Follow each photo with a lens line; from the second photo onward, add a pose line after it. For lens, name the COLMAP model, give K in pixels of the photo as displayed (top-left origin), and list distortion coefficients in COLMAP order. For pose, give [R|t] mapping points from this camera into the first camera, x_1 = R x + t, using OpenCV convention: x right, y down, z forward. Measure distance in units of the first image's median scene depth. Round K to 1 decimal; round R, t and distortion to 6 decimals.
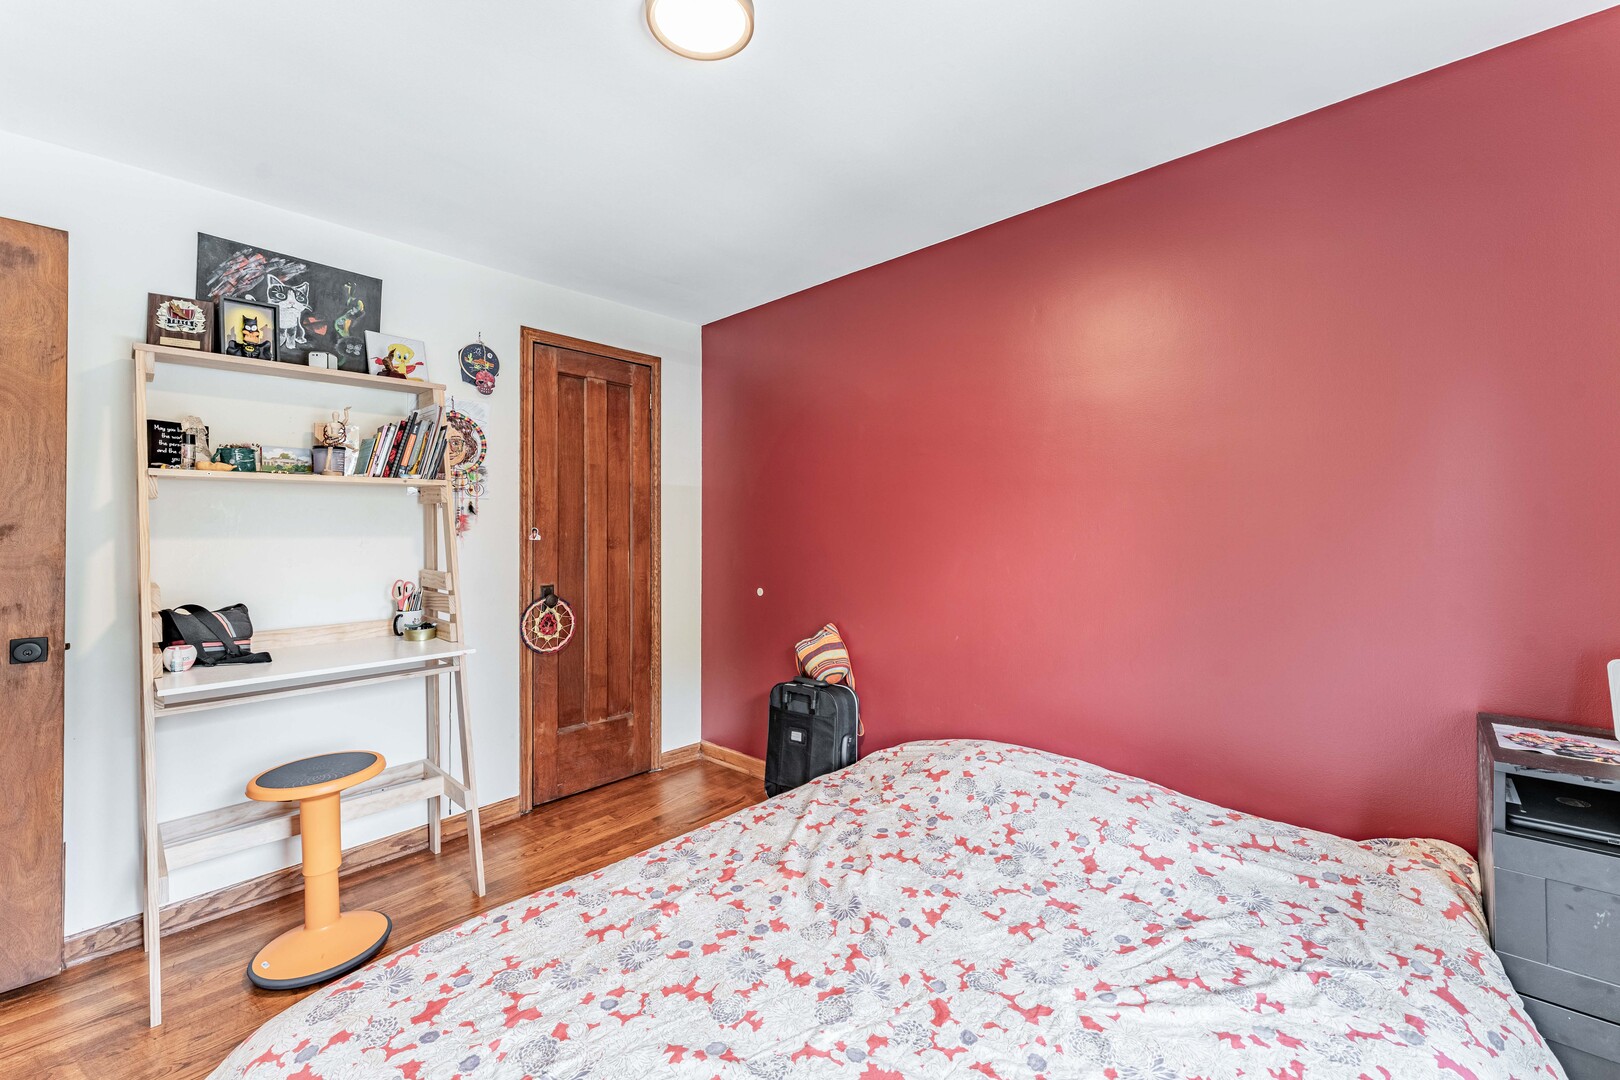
lens RADIAL K [[651.1, 0, 795.7], [0, 651.1, 542.8], [0, 0, 1]] dist [-0.000717, -0.000135]
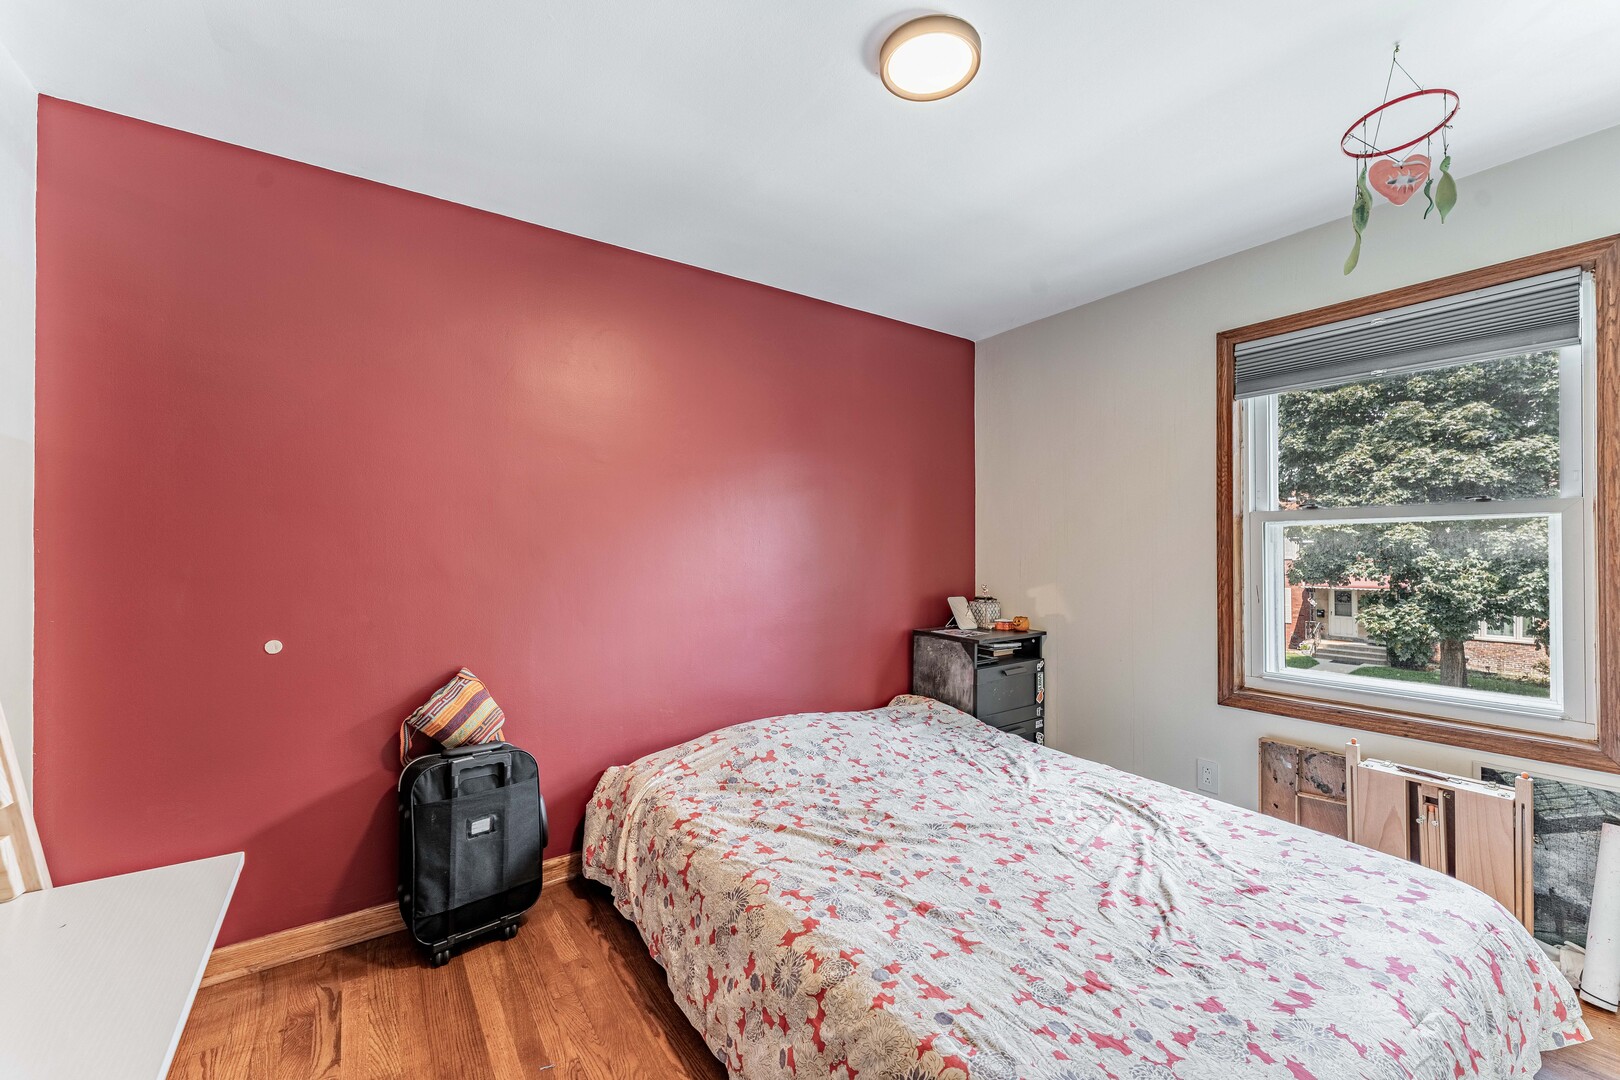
lens RADIAL K [[651.1, 0, 795.7], [0, 651.1, 542.8], [0, 0, 1]] dist [-0.000717, -0.000135]
pose [[0.220834, 0.009373, 0.975266, -1.255874], [0.020135, 0.999697, -0.014167, -0.007729], [-0.975103, 0.022765, 0.220579, 0.959407]]
